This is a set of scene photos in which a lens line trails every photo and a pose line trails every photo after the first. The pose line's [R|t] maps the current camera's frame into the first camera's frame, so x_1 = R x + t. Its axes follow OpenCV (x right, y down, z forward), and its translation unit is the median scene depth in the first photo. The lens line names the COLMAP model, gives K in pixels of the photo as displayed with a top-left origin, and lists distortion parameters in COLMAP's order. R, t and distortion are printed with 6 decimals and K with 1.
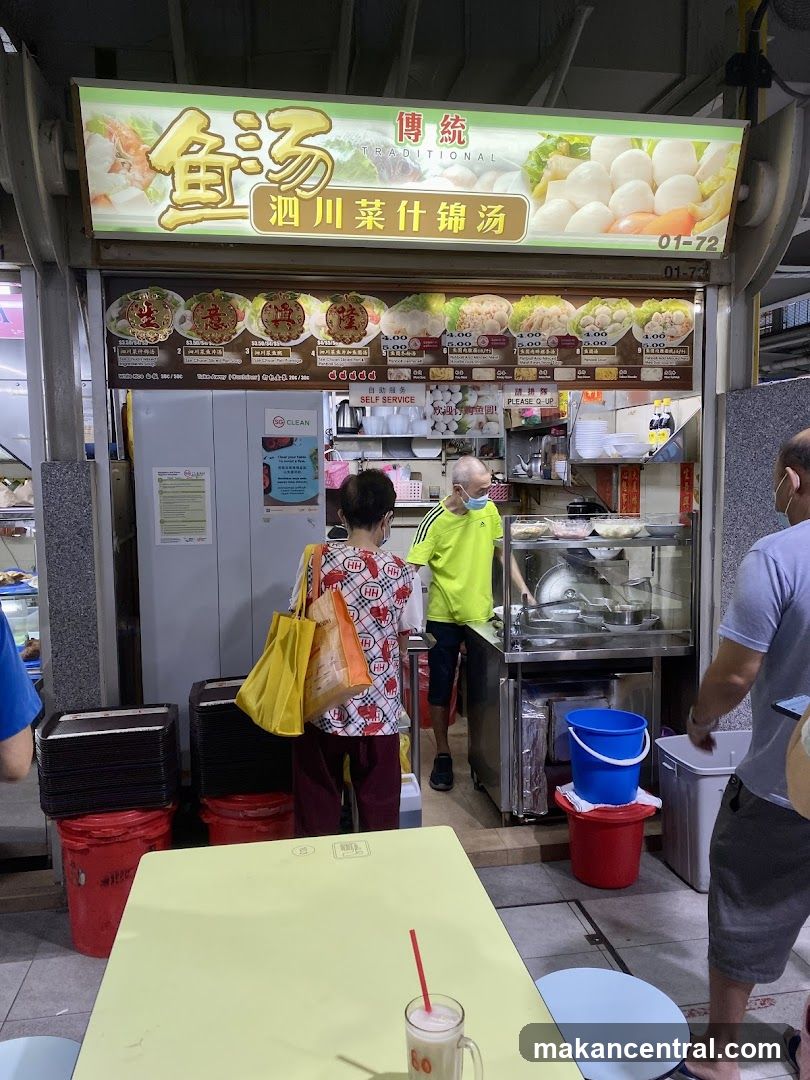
lens RADIAL K [[826.9, 0, 411.3], [0, 826.9, 539.7], [0, 0, 1]] dist [0.043379, -0.058941]
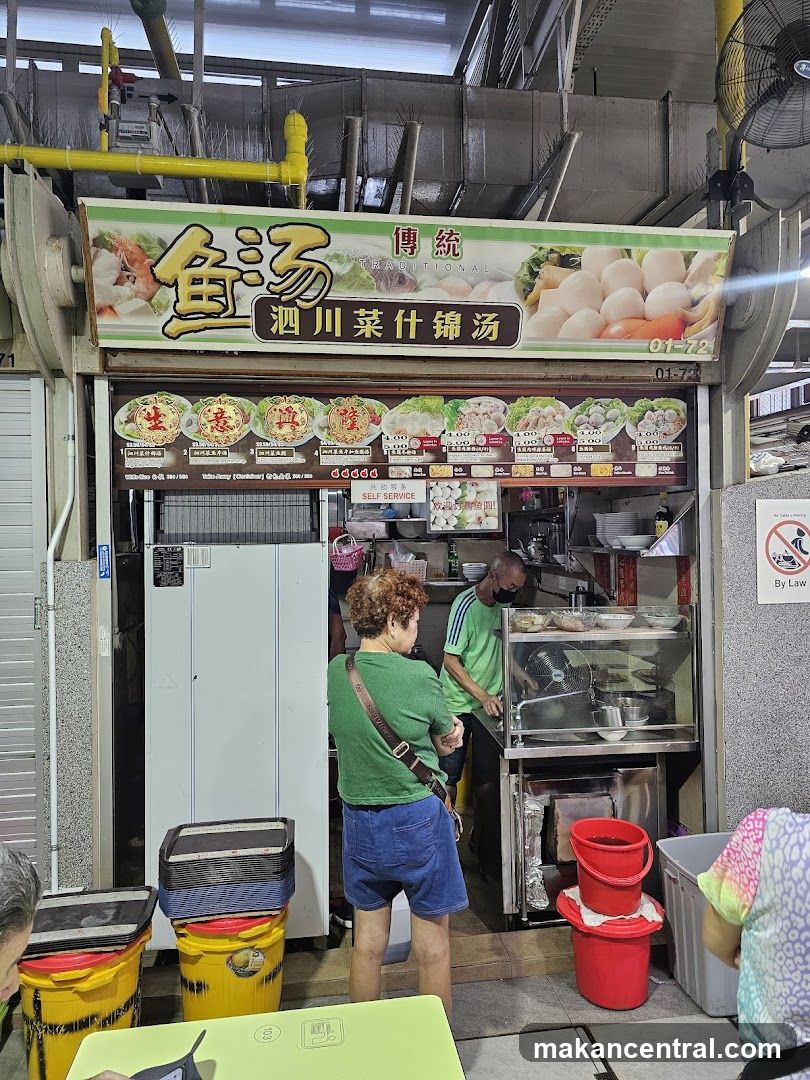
lens RADIAL K [[722.3, 0, 418.4], [0, 722.3, 529.0], [0, 0, 1]] dist [0.059482, -0.038210]
pose [[0.999790, -0.003458, -0.020216, 0.028145], [0.001539, 0.995556, -0.094154, -0.047057], [0.020452, 0.094103, 0.995352, 0.116643]]
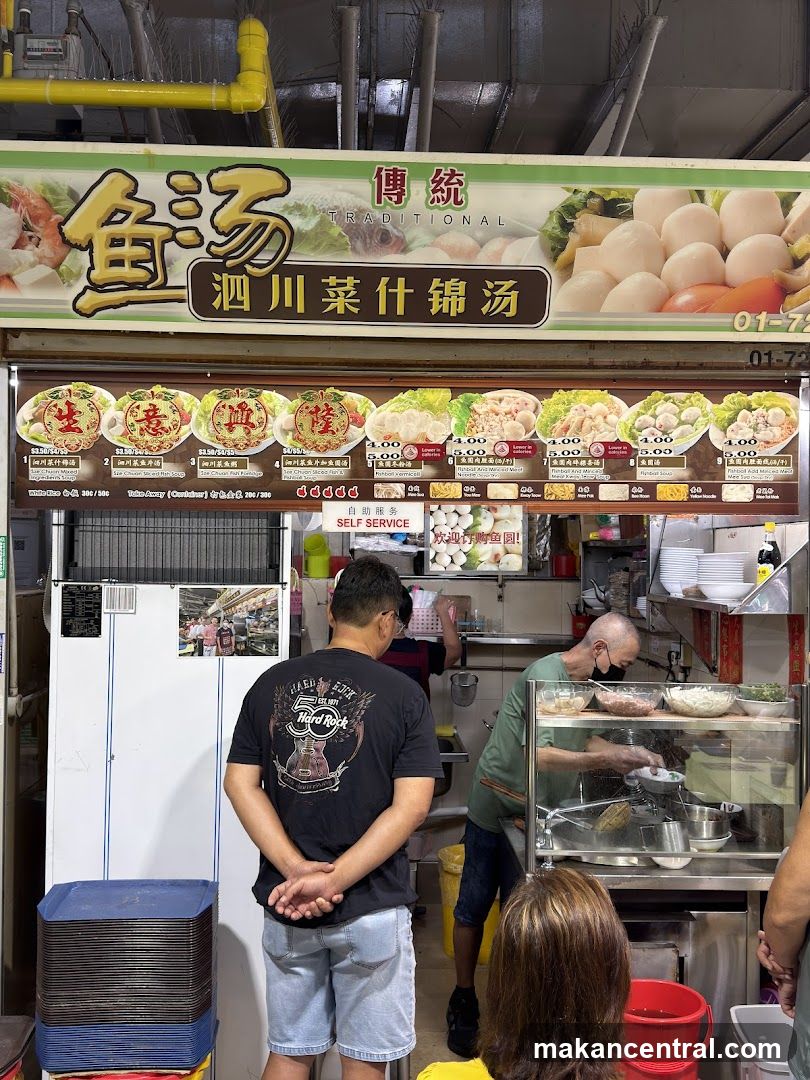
lens RADIAL K [[1054.9, 0, 404.8], [0, 1054.9, 542.6], [0, 0, 1]] dist [0.094246, 0.000000]
pose [[0.992461, 0.017406, -0.121316, 0.125486], [-0.029807, 0.994422, -0.101173, -0.057508], [0.118878, 0.104027, 0.987444, 0.047001]]
